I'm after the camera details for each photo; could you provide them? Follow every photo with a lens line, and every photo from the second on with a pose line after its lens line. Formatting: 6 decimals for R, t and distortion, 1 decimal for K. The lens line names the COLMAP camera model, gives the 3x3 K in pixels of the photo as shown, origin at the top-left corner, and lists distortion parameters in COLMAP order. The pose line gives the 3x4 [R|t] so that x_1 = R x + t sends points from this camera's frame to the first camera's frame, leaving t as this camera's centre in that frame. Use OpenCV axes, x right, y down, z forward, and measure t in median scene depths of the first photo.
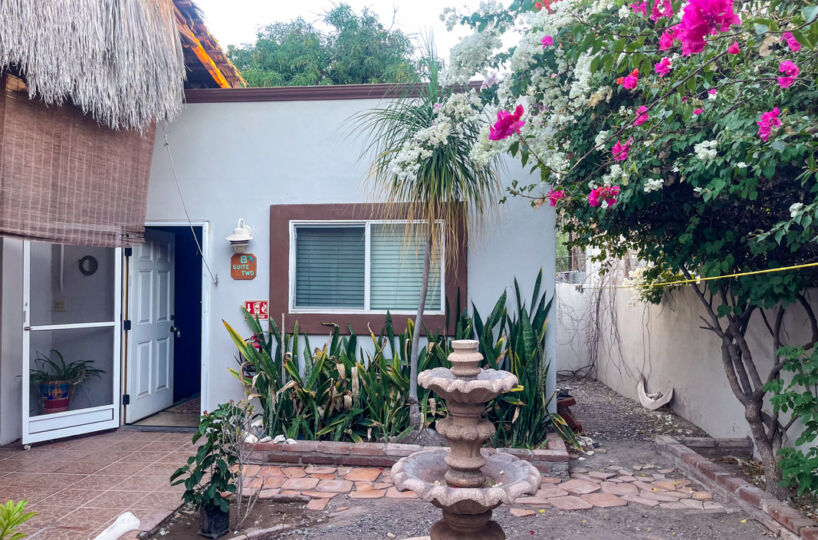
lens RADIAL K [[612.2, 0, 409.5], [0, 612.2, 273.2], [0, 0, 1]] dist [0.082623, -0.110965]
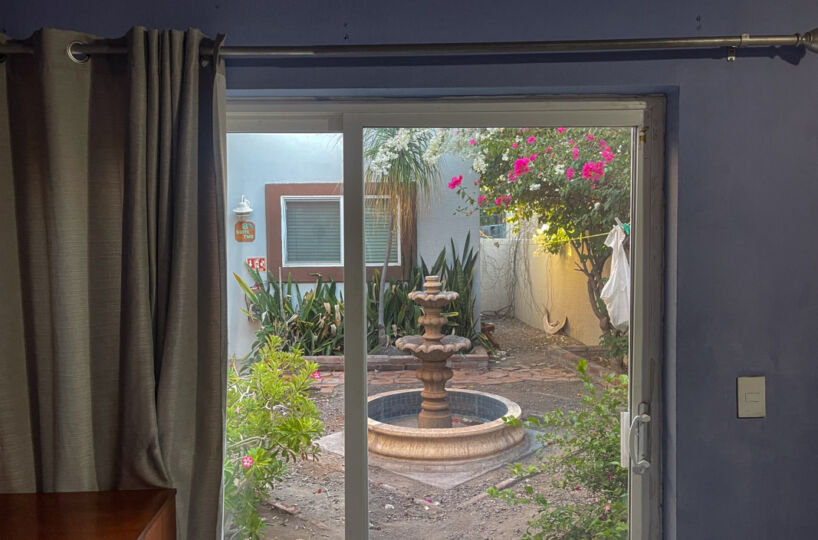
lens RADIAL K [[665.7, 0, 409.0], [0, 665.7, 270.0], [0, 0, 1]] dist [0.076384, -0.096318]
pose [[0.992574, -0.021923, 0.119654, -0.106897], [0.013755, 0.997545, 0.068669, -0.024907], [-0.120865, -0.066513, 0.990438, -0.493284]]
